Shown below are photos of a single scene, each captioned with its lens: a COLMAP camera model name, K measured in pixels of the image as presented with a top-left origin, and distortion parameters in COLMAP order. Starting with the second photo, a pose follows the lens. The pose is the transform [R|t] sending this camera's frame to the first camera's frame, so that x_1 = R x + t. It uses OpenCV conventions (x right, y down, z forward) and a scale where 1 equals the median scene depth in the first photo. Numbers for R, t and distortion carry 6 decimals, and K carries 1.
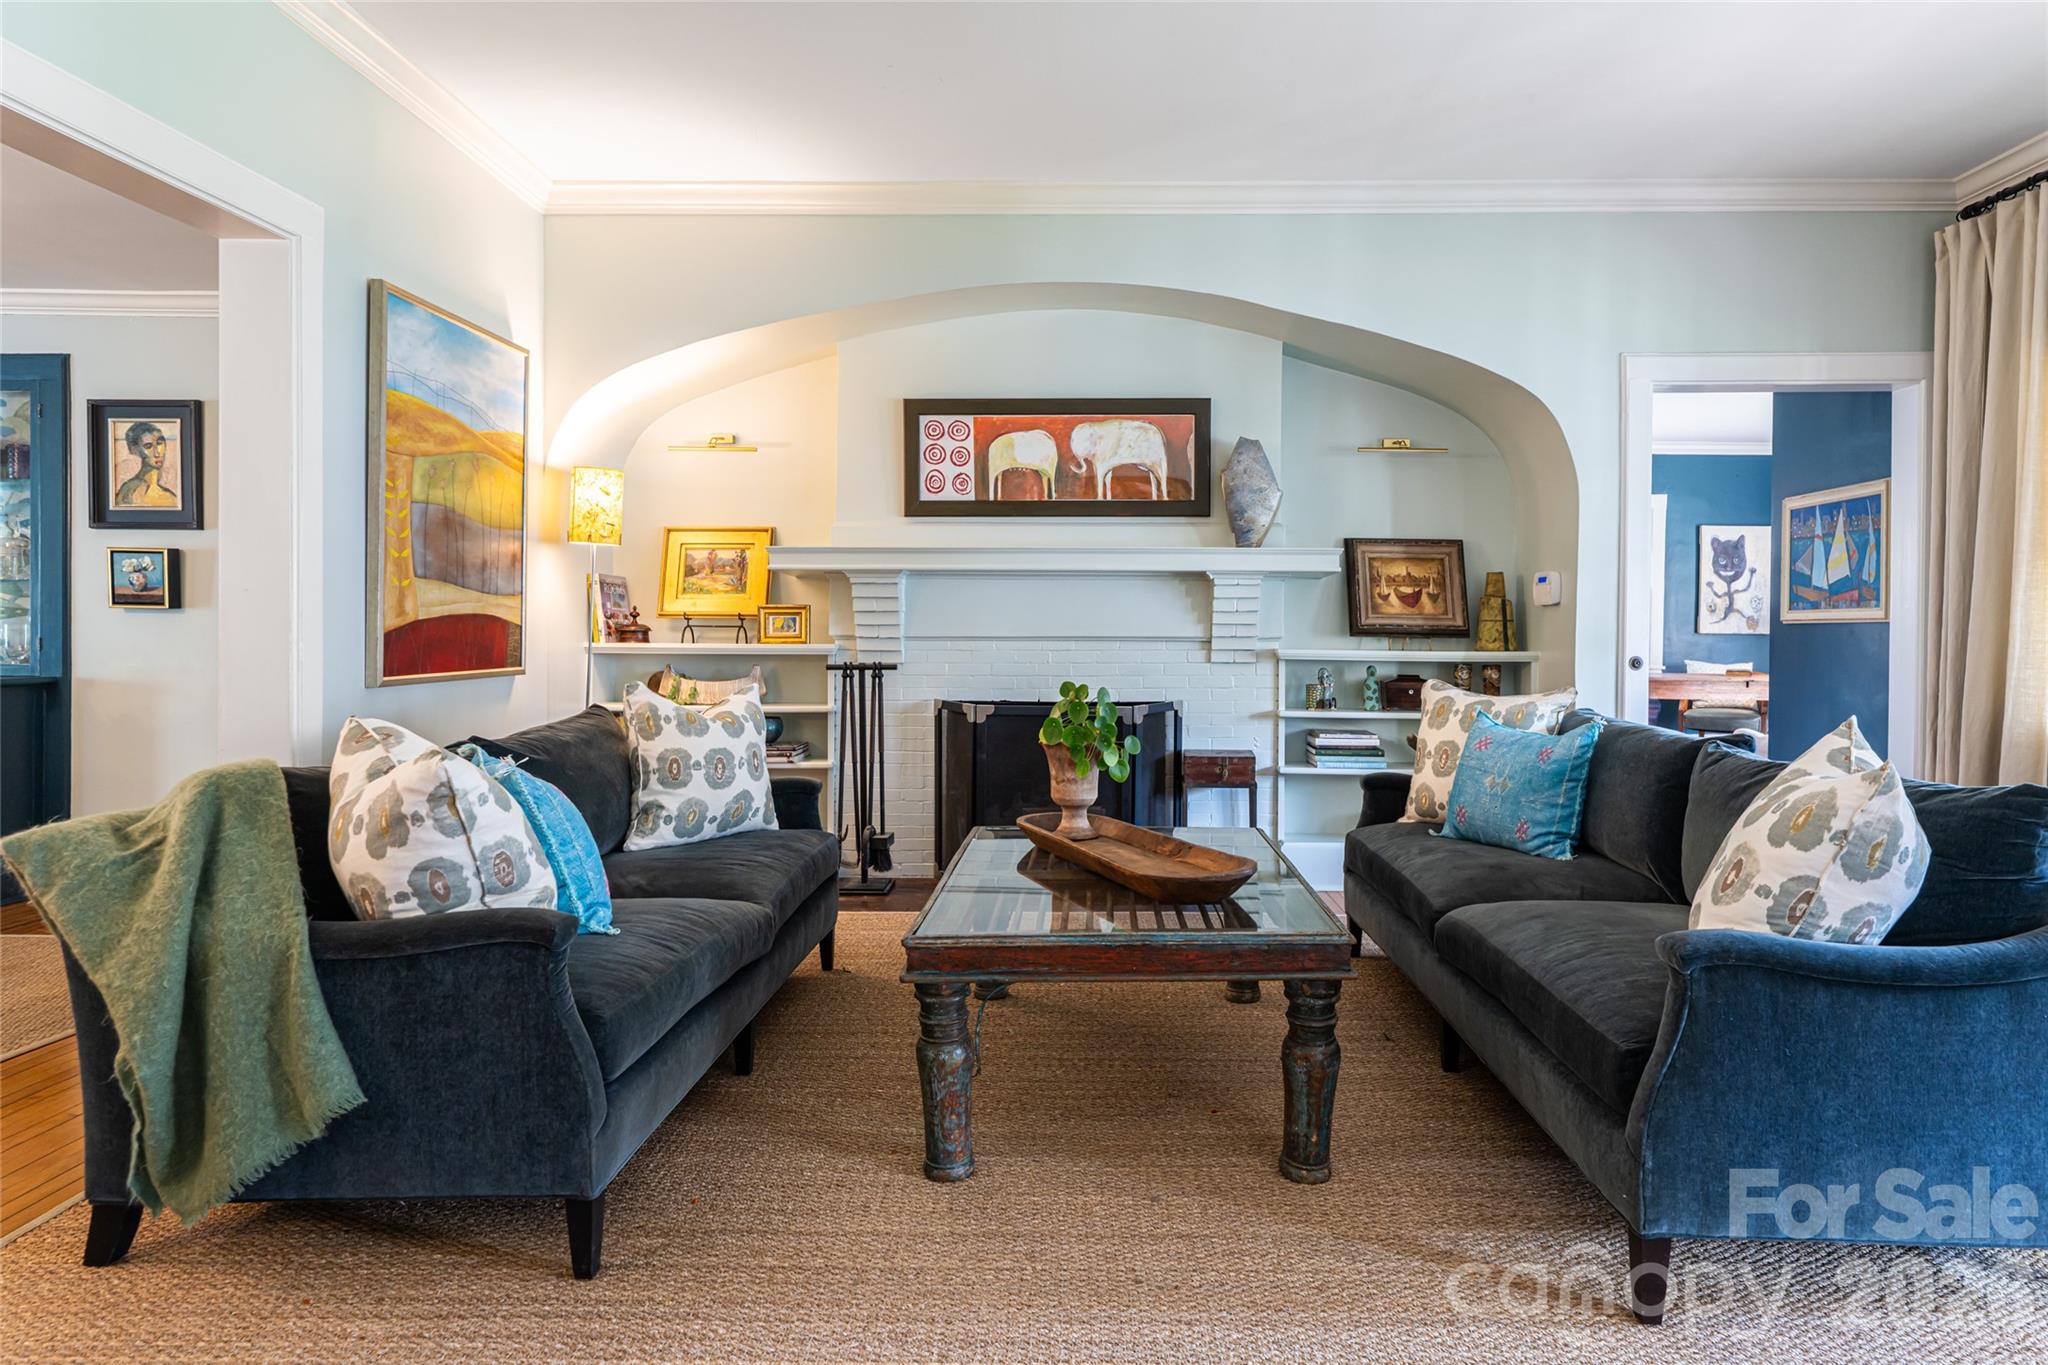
lens RADIAL K [[1158.7, 0, 1021.6], [0, 1158.7, 667.4], [0, 0, 1]] dist [-0.001461, 0.000100]
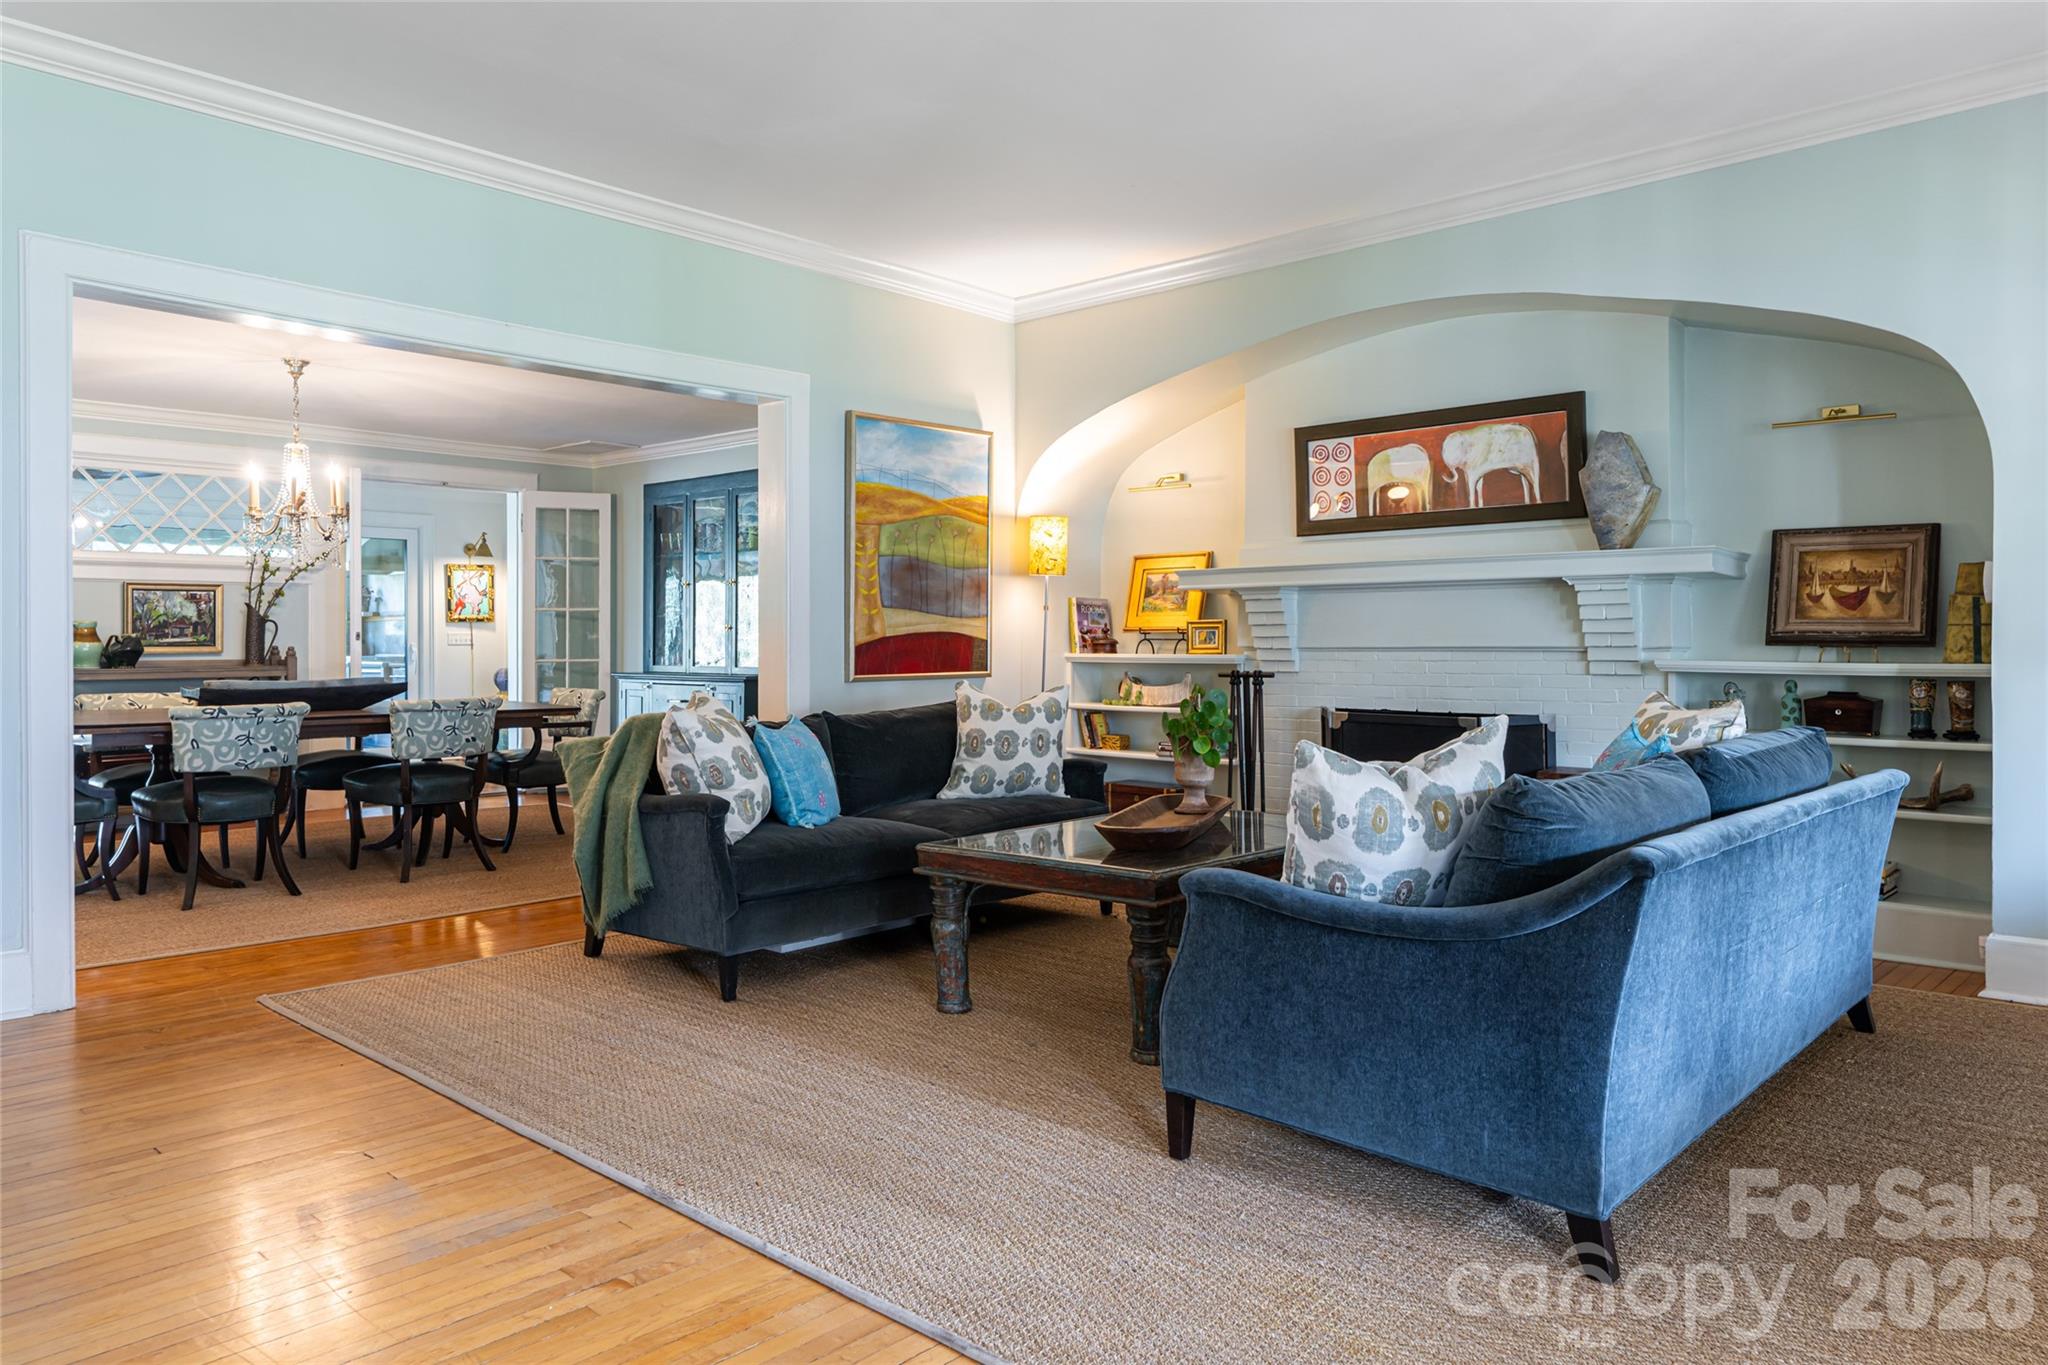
lens RADIAL K [[1345.1, 0, 1021.4], [0, 1345.1, 681.6], [0, 0, 1]] dist [0.006311, 0.000386]
pose [[0.746106, 0.013623, -0.665687, 0.565376], [-0.016177, 0.999866, 0.002331, 0.006560], [0.665630, 0.009030, 0.746227, -0.110917]]
